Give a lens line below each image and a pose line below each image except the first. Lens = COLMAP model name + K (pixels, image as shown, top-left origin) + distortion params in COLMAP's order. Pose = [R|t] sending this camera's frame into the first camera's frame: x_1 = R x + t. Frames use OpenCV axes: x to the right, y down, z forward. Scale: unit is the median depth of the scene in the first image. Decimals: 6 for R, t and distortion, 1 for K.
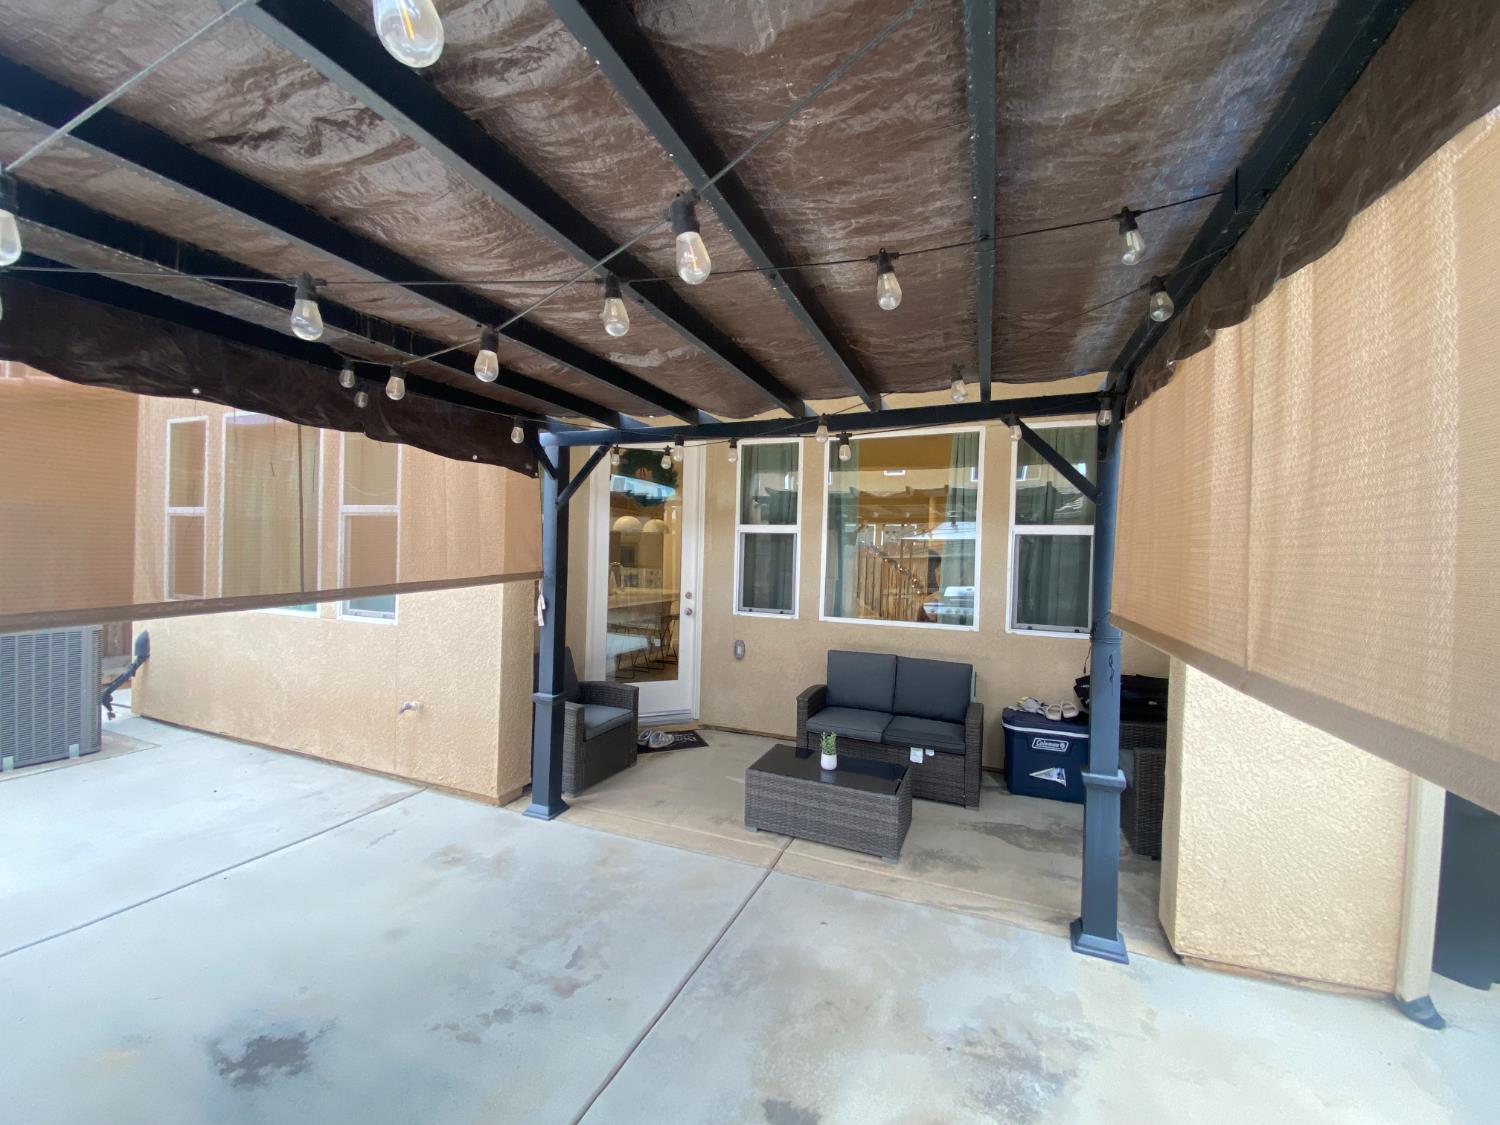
lens RADIAL K [[605.8, 0, 745.8], [0, 605.8, 561.4], [0, 0, 1]] dist [-0.001482, -0.000057]
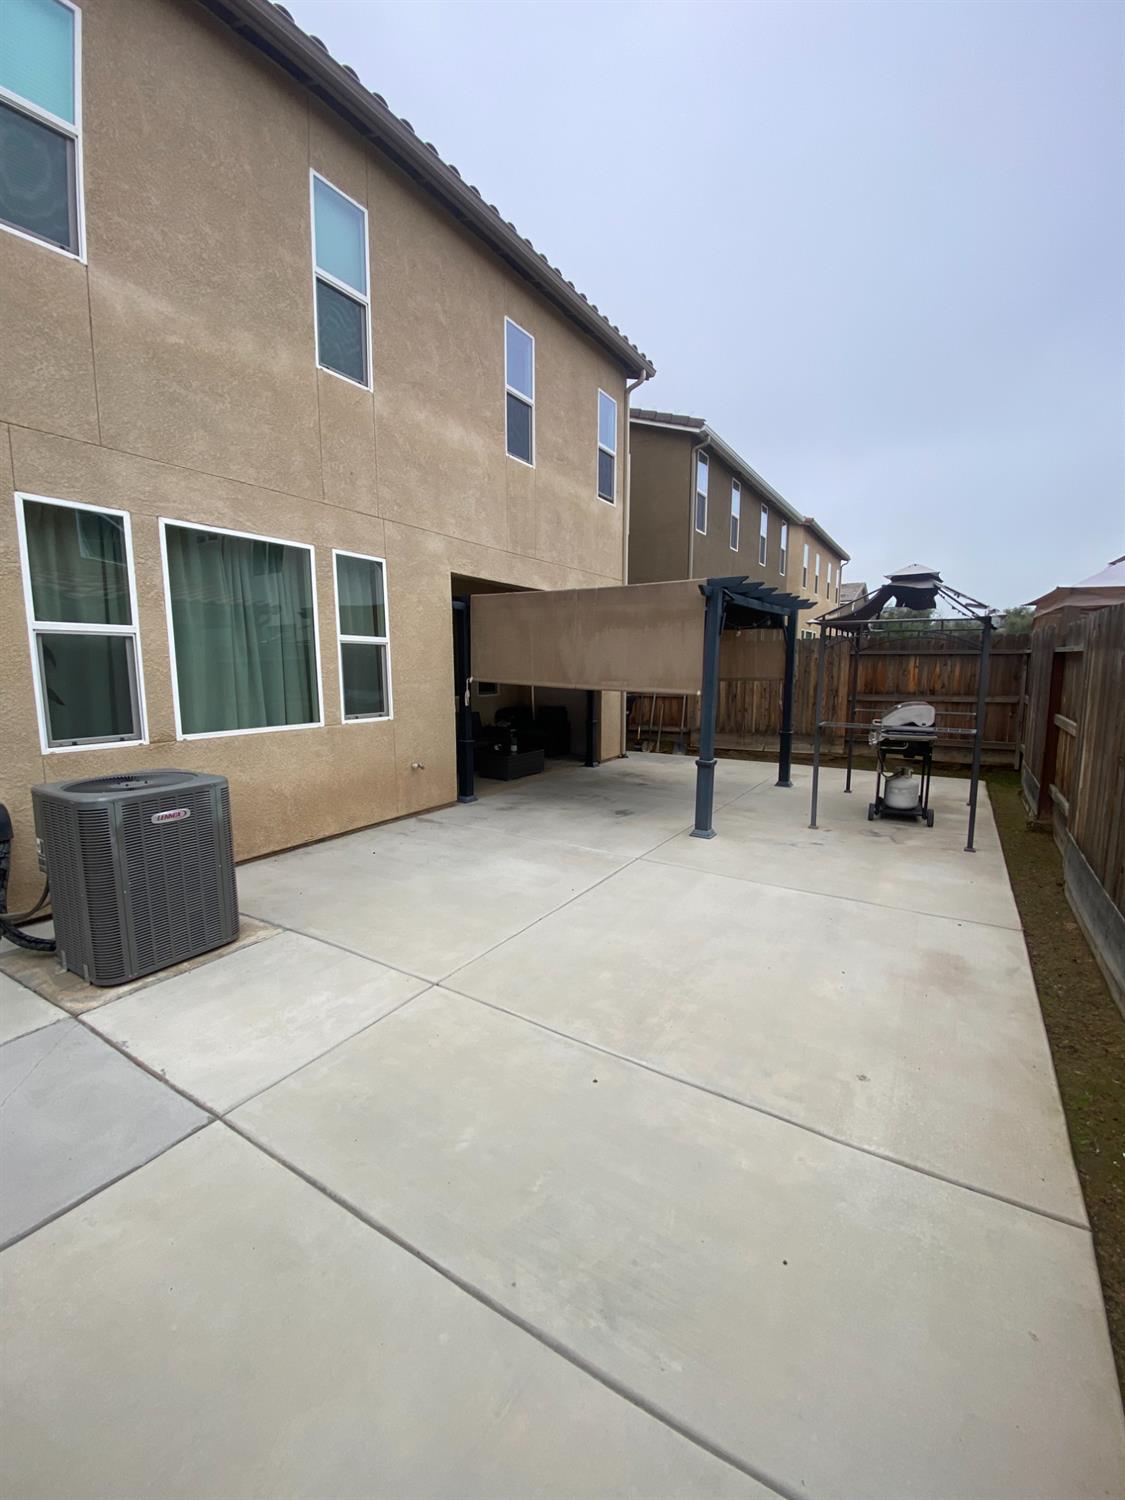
lens RADIAL K [[605.8, 0, 562.2], [0, 605.8, 748.2], [0, 0, 1]] dist [-0.001482, -0.000057]
pose [[0.171472, -0.147892, 0.974025, -1.867314], [0.024729, 0.989003, 0.145813, -0.030392], [-0.984879, -0.000916, 0.173244, 0.314646]]
